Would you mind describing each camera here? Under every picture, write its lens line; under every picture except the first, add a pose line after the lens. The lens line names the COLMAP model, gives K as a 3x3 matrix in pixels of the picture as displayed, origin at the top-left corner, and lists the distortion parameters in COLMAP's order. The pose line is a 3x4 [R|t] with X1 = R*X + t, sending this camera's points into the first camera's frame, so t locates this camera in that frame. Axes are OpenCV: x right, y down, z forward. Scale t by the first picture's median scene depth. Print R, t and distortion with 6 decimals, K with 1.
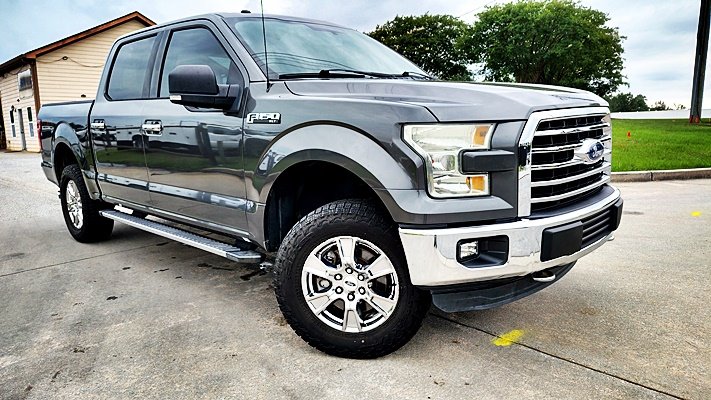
lens RADIAL K [[495.4, 0, 355.5], [0, 495.4, 200.0], [0, 0, 1]] dist [0.003645, -0.004456]
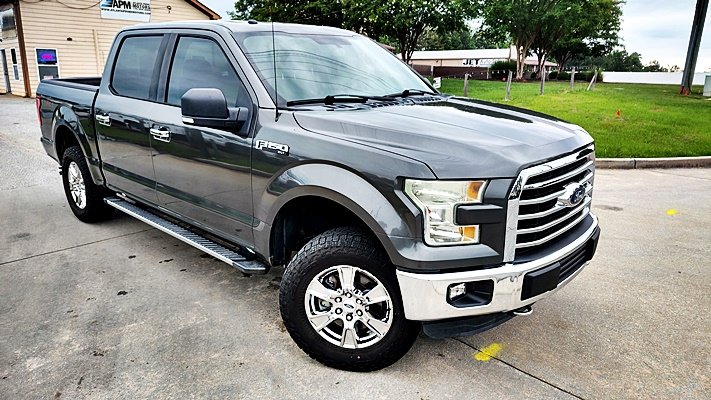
lens RADIAL K [[495.8, 0, 356.9], [0, 495.8, 193.7], [0, 0, 1]] dist [0.004405, -0.004961]
pose [[0.999002, 0.034957, 0.027802, -0.027835], [-0.037393, 0.995004, 0.092566, -0.156510], [-0.024427, -0.093514, 0.995318, -0.065646]]
